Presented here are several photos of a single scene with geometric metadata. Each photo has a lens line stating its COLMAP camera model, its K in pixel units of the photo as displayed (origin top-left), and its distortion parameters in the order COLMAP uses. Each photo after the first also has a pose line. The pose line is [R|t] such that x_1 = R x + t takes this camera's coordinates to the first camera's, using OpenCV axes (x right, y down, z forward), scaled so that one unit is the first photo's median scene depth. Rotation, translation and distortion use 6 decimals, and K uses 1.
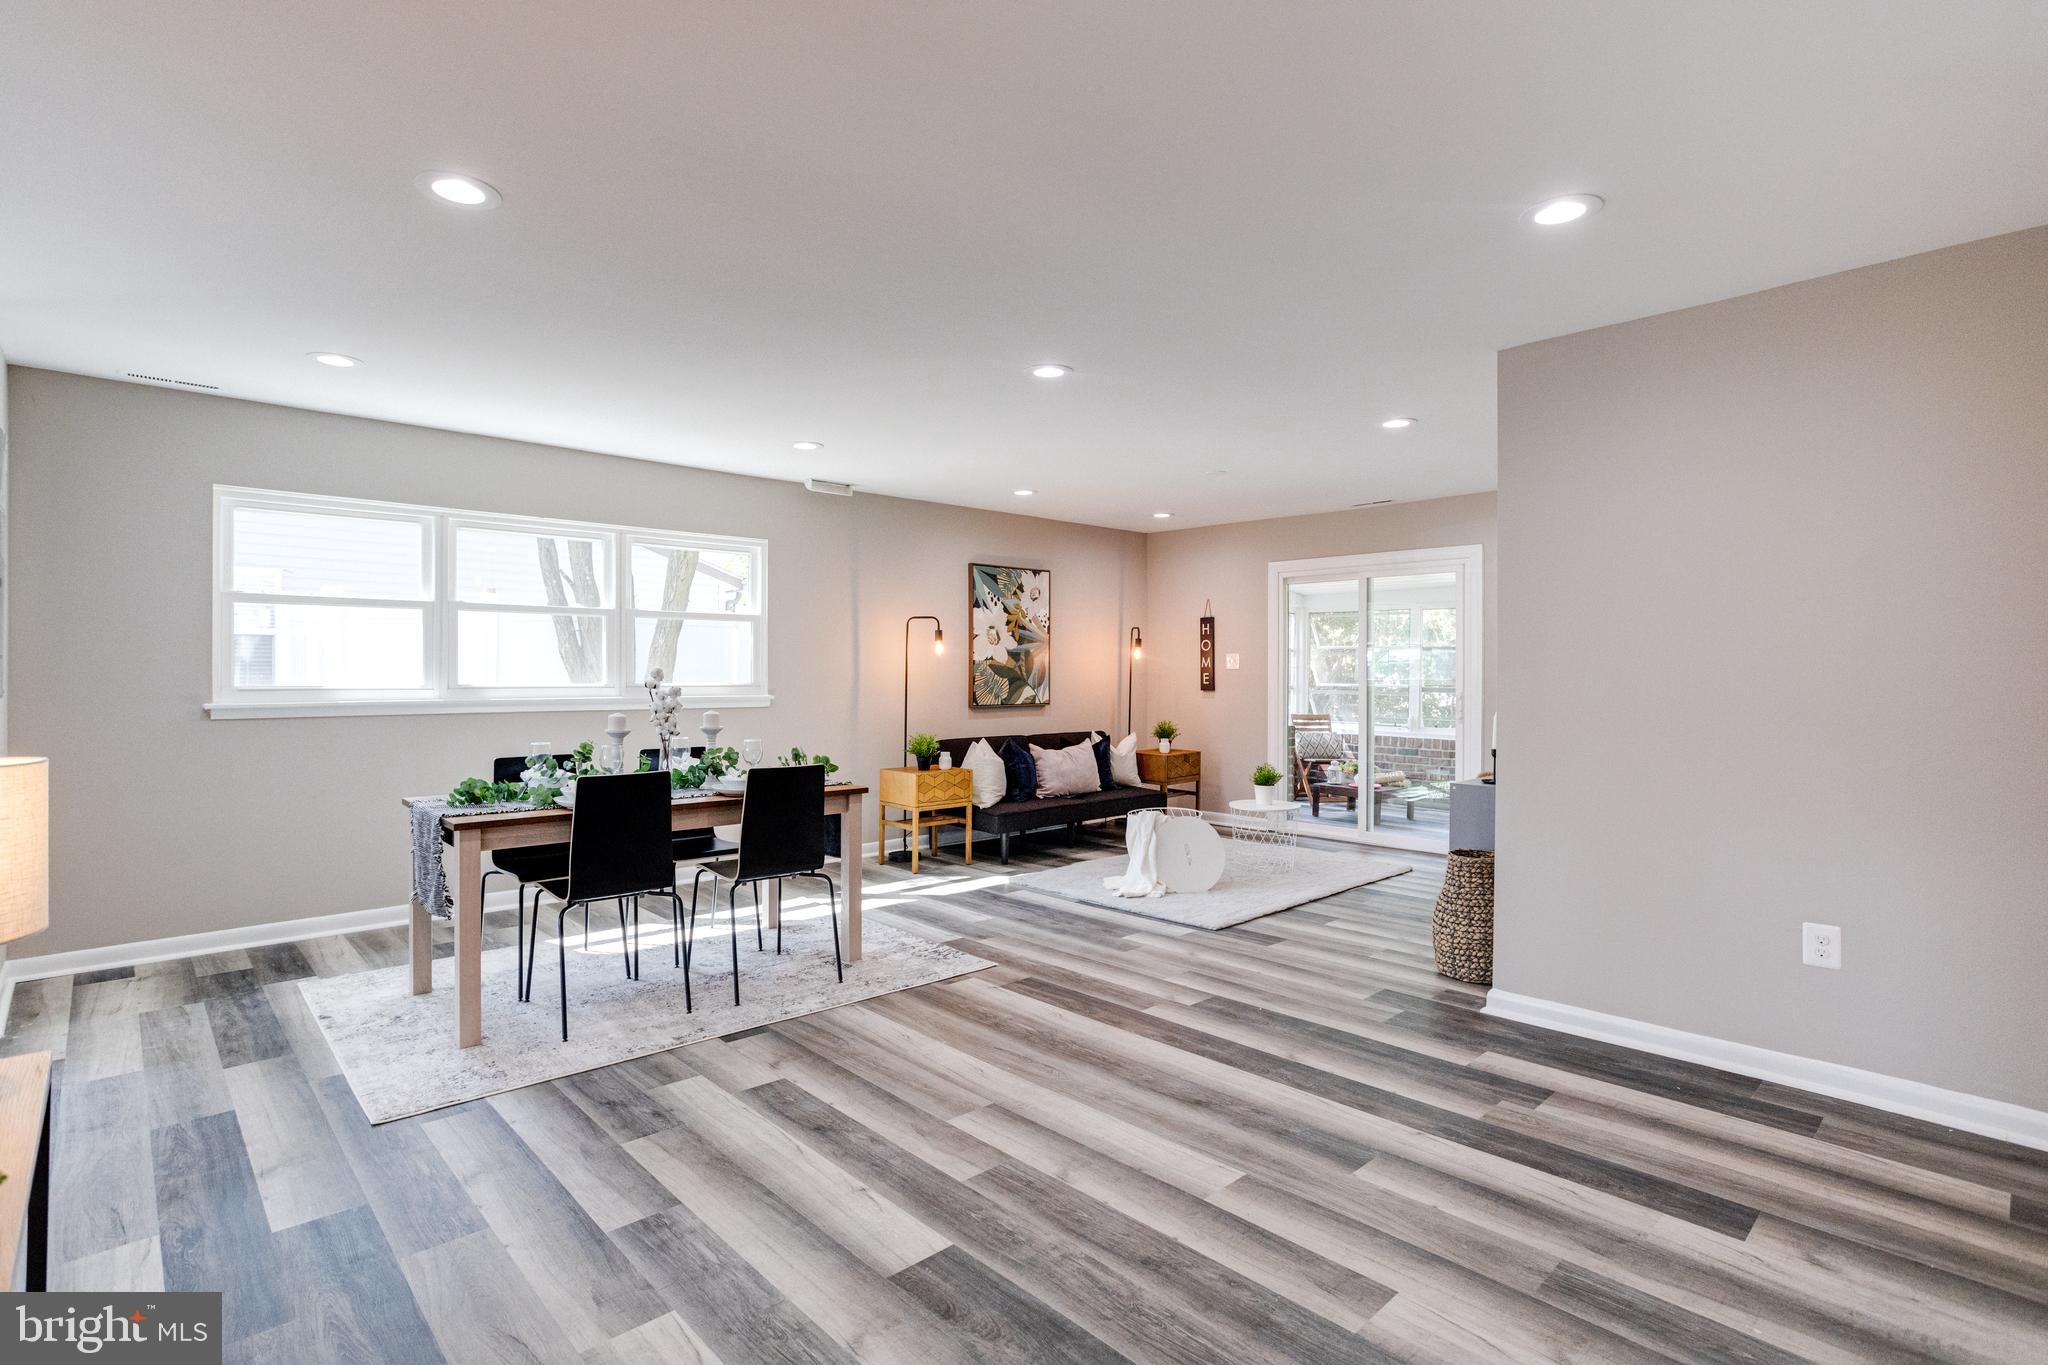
lens RADIAL K [[993.6, 0, 1032.4], [0, 993.6, 676.8], [0, 0, 1]] dist [-0.037042, 0.018678]
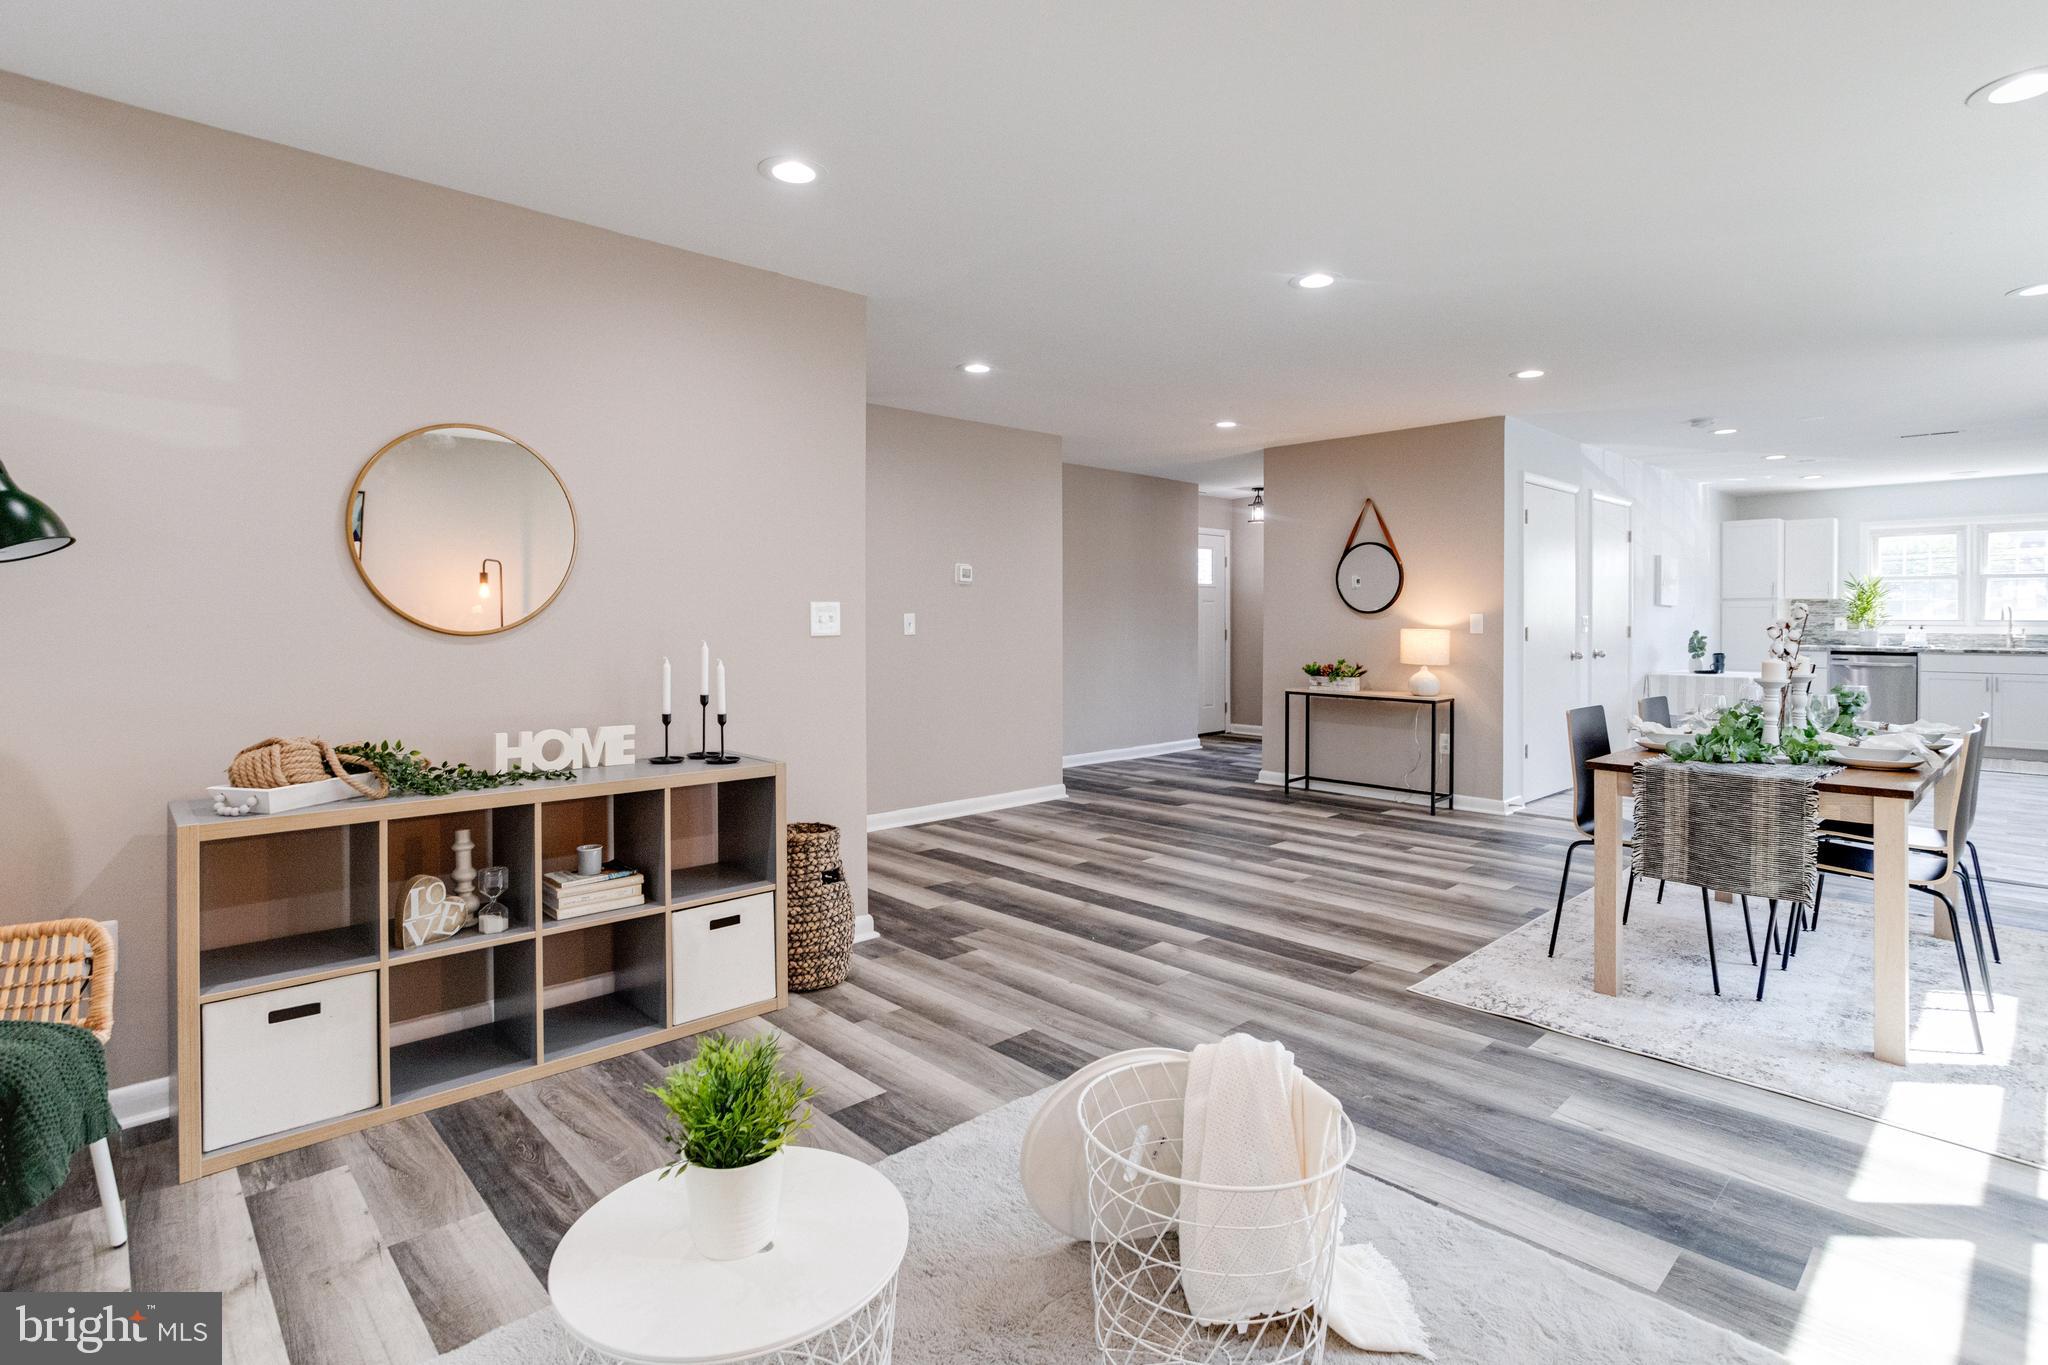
lens RADIAL K [[993.6, 0, 1039.4], [0, 993.6, 622.2], [0, 0, 1]] dist [-0.037042, 0.018678]
pose [[-0.999995, -0.002652, -0.001894, 0.161875], [-0.002673, 0.999932, 0.011381, -0.000527], [0.001863, 0.011386, -0.999933, 1.130566]]
